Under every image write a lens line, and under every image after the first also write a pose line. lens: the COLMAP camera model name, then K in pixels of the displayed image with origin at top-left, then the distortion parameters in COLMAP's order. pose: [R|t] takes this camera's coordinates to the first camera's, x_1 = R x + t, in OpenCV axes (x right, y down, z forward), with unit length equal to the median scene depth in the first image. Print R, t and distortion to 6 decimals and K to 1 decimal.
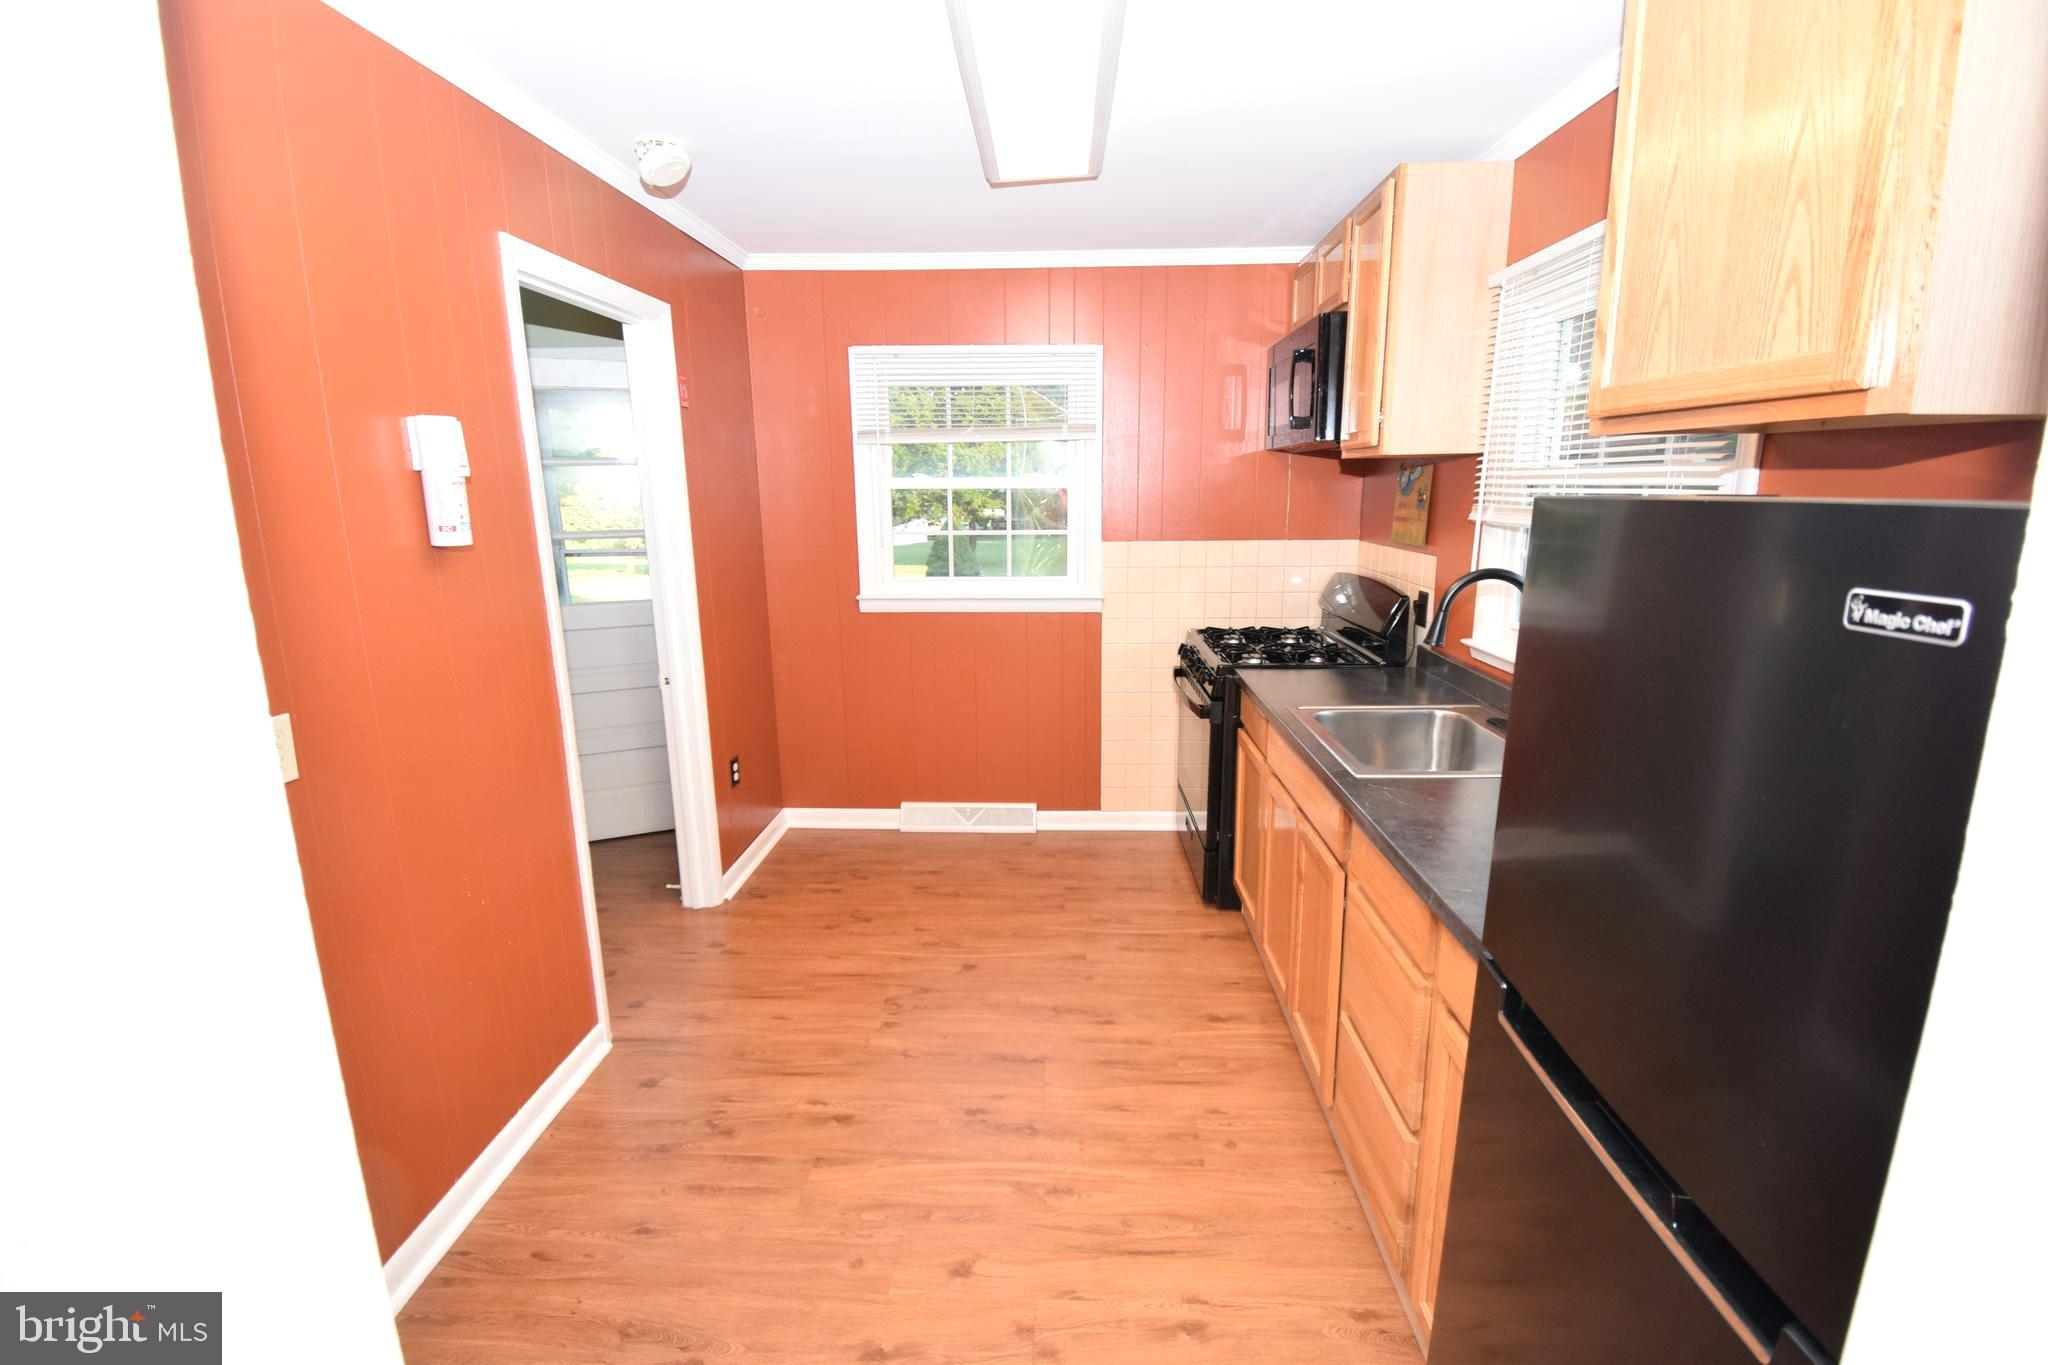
lens RADIAL K [[900.2, 0, 1032.3], [0, 900.2, 669.8], [0, 0, 1]] dist [0.017253, -0.025681]
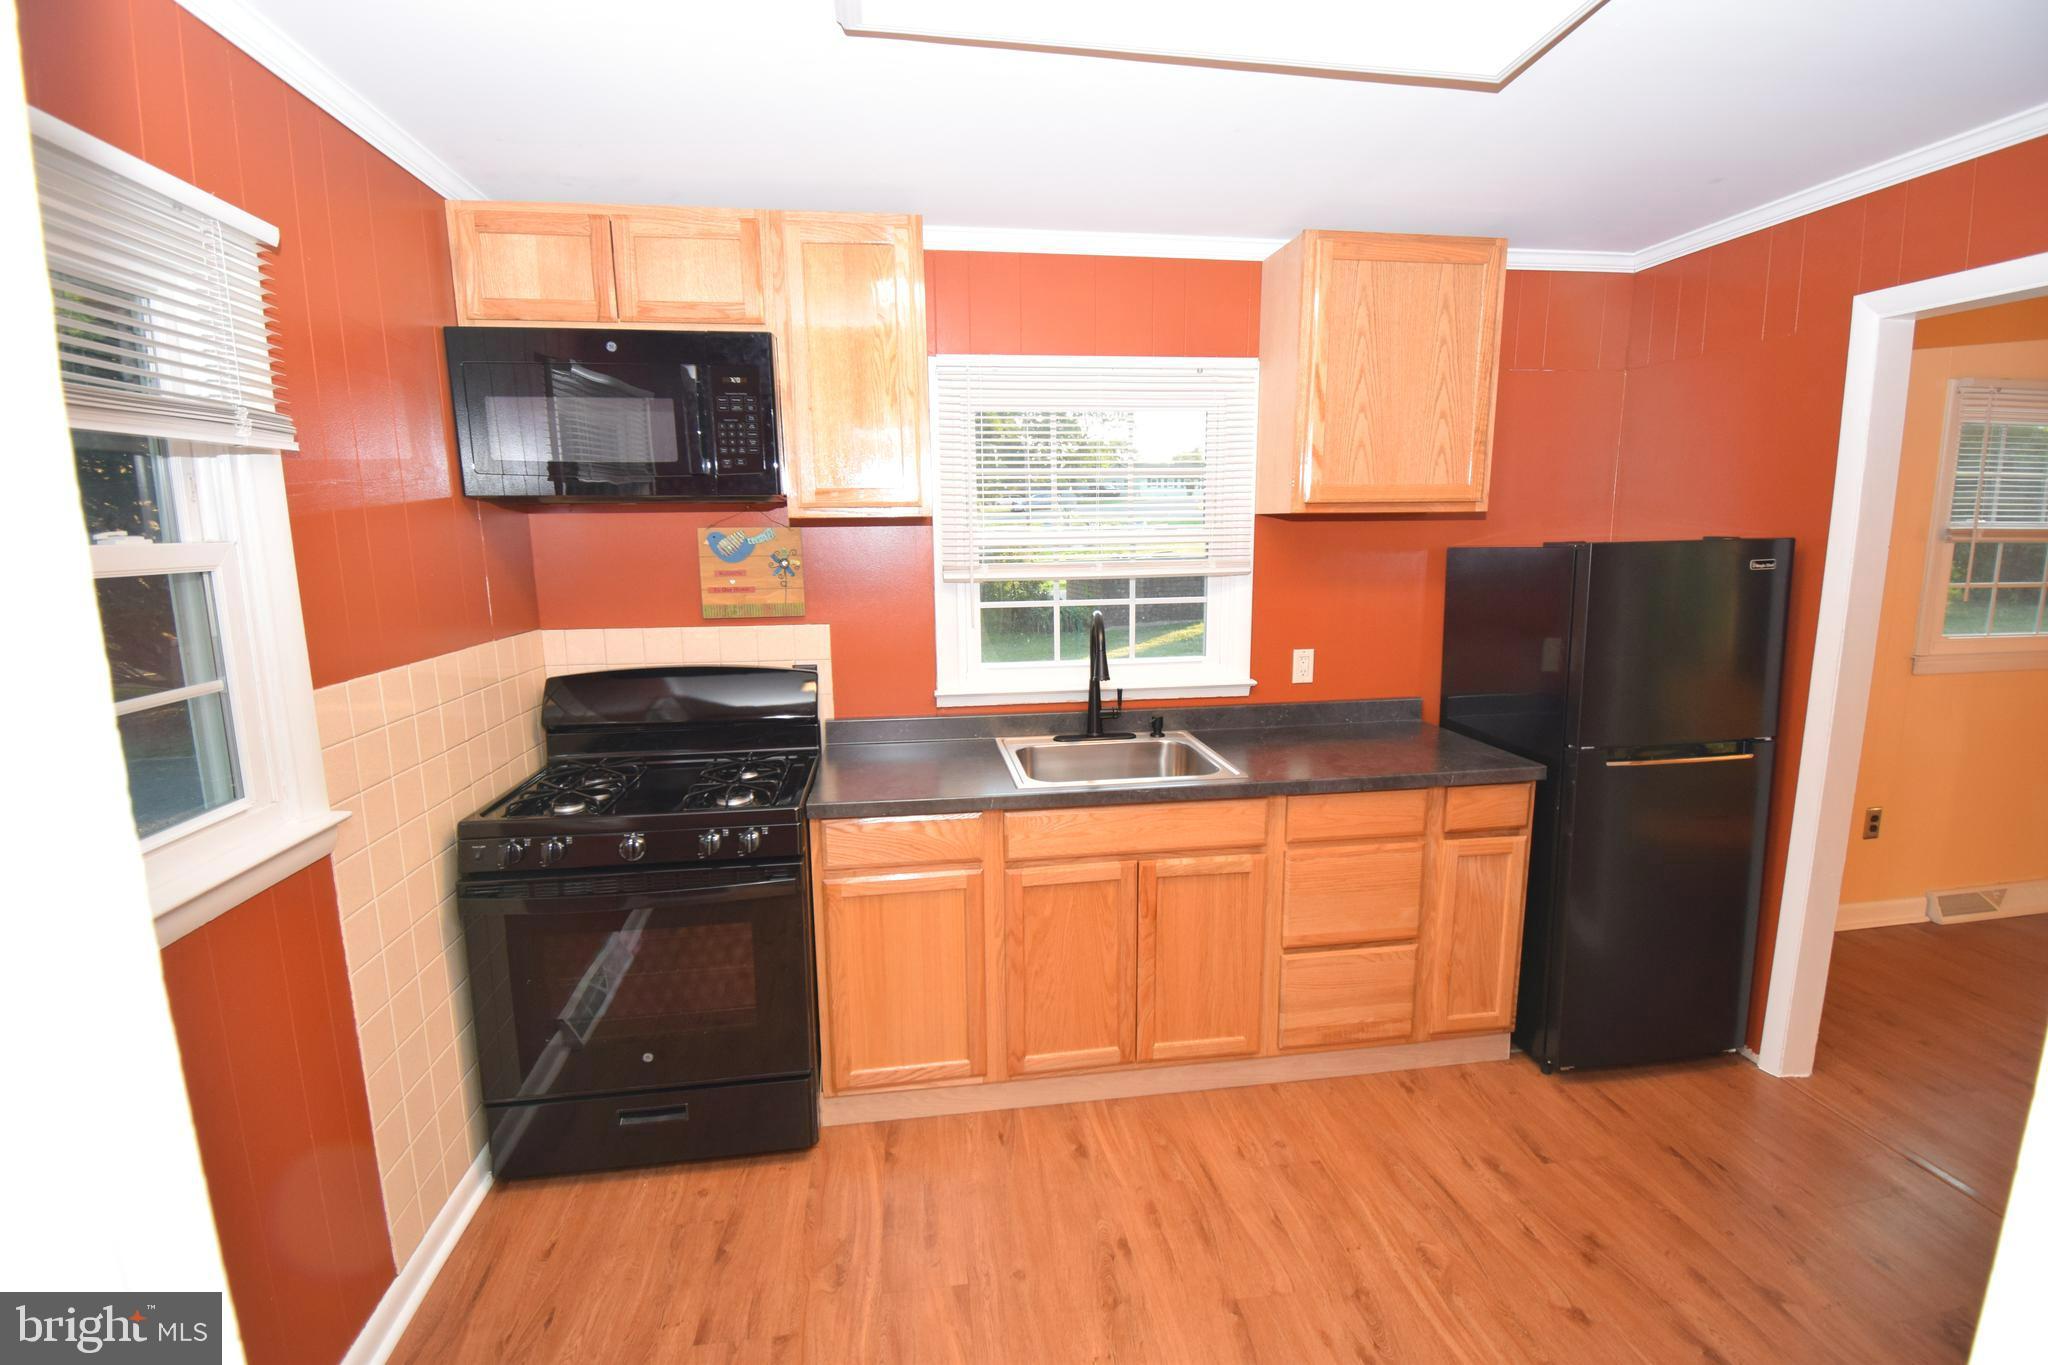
lens RADIAL K [[900.2, 0, 1032.3], [0, 900.2, 669.8], [0, 0, 1]] dist [0.017253, -0.025681]
pose [[-0.174840, -0.143168, 0.974132, -0.655527], [0.210457, 0.961072, 0.179022, -0.260636], [-0.961841, 0.236313, -0.137903, 1.210655]]
